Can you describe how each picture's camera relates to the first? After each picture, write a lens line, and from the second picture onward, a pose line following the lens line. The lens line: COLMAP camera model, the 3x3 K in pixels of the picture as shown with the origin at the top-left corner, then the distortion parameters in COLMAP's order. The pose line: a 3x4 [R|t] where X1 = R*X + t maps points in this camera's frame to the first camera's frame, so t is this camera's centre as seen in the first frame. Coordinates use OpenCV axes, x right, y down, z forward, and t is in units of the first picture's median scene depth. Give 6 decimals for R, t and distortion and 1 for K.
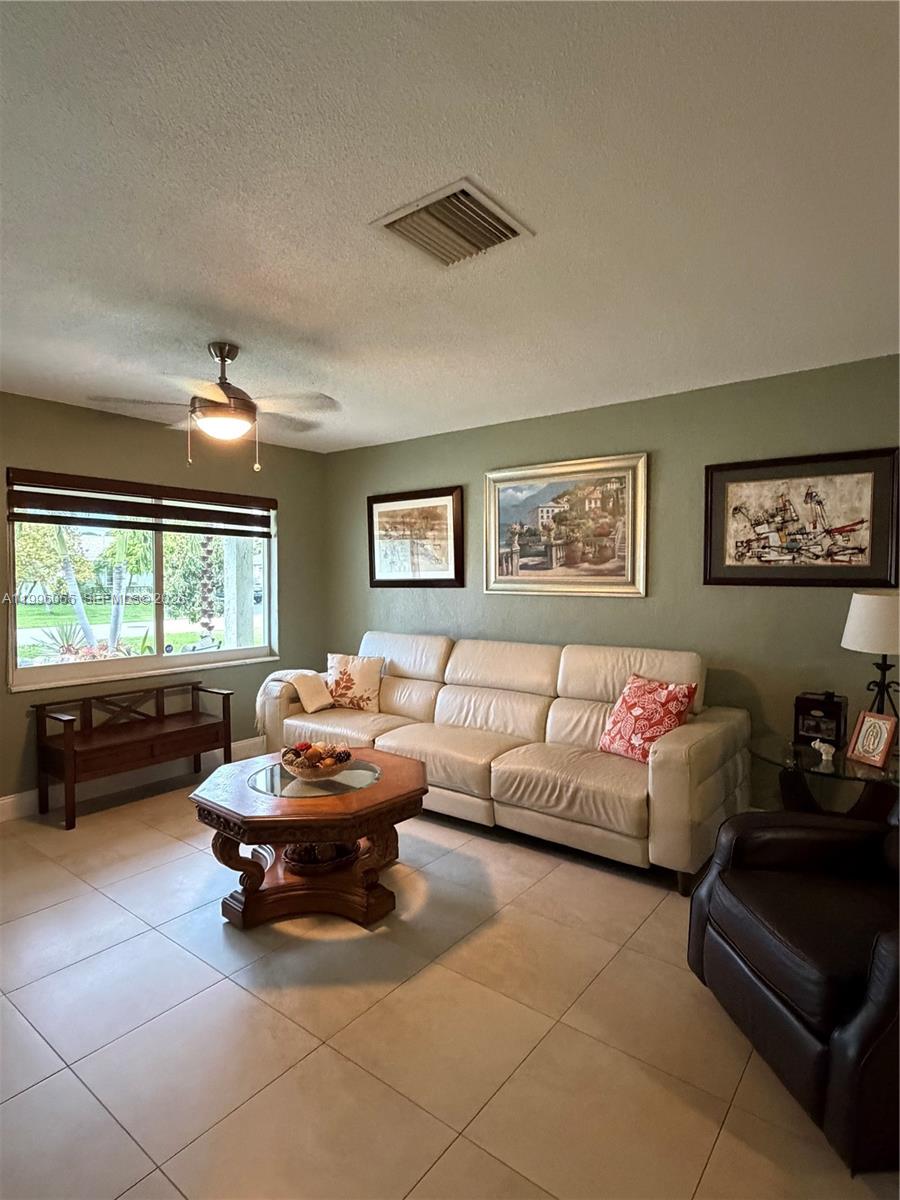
lens RADIAL K [[635.8, 0, 449.4], [0, 635.8, 602.6], [0, 0, 1]] dist [-0.001264, -0.000421]
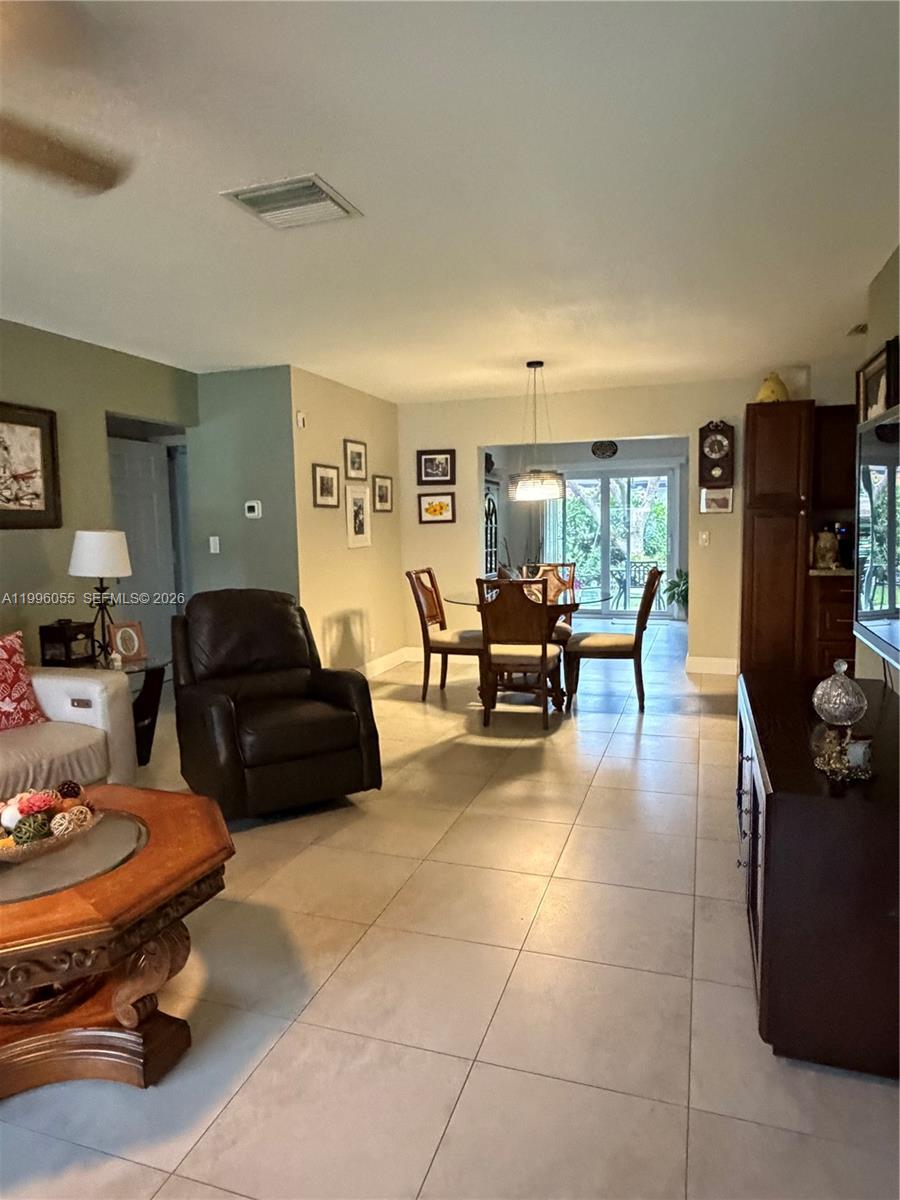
lens RADIAL K [[761.6, 0, 450.0], [0, 761.6, 600.0], [0, 0, 1]] dist [-0.002599, -0.001523]
pose [[-0.334333, -0.092061, 0.937948, -0.809119], [0.059279, 0.991193, 0.118417, -0.014117], [-0.940589, 0.095192, -0.325931, 0.700423]]
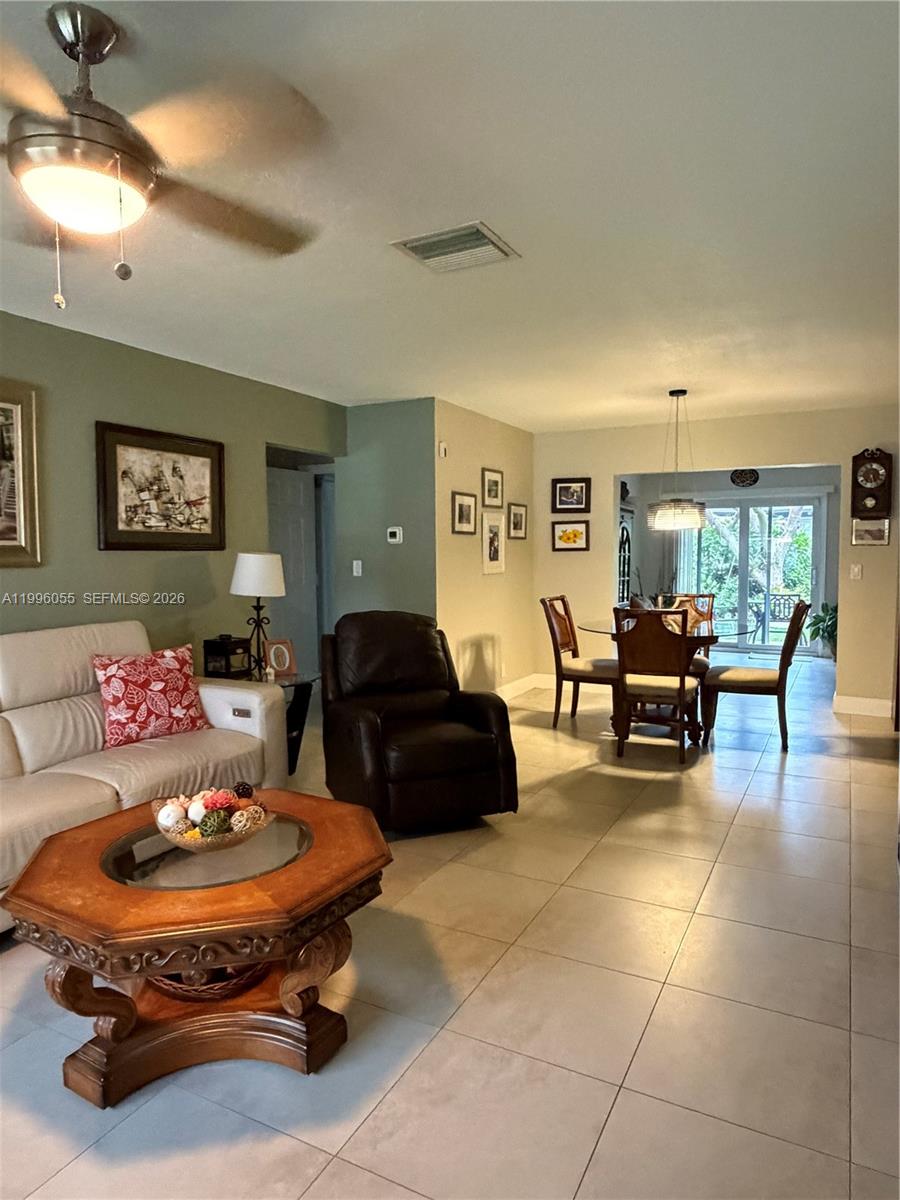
lens RADIAL K [[763.7, 0, 451.3], [0, 763.7, 603.2], [0, 0, 1]] dist [-0.003954, -0.001713]
pose [[-0.182576, -0.070363, 0.980671, -0.825327], [0.045889, 0.995739, 0.079987, -0.017474], [-0.982120, 0.059606, -0.178569, 0.734815]]
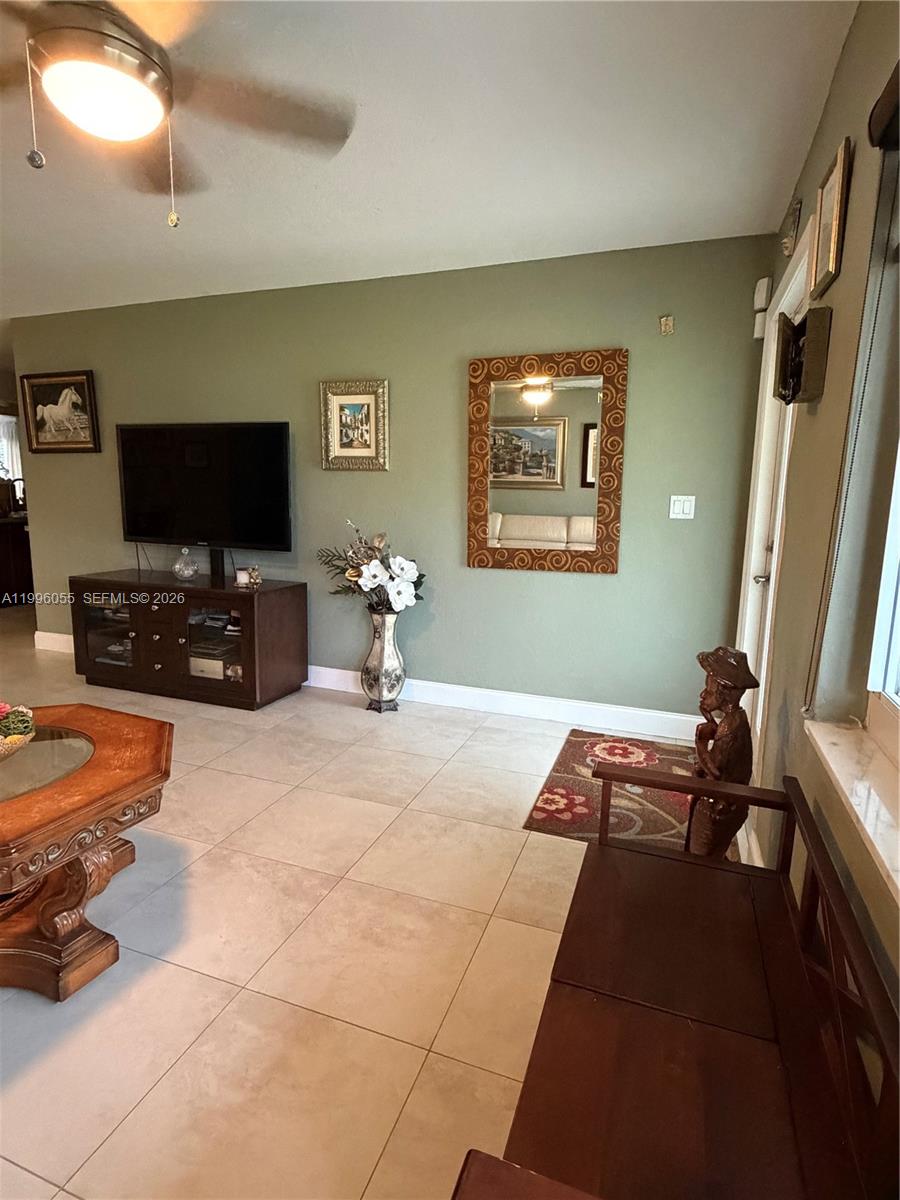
lens RADIAL K [[635.8, 0, 449.4], [0, 635.8, 602.6], [0, 0, 1]] dist [-0.001264, -0.000421]
pose [[-0.951723, 0.033328, -0.305142, -0.383998], [-0.032657, 0.977453, 0.208614, -0.013869], [0.305215, 0.208508, -0.929176, 1.379000]]
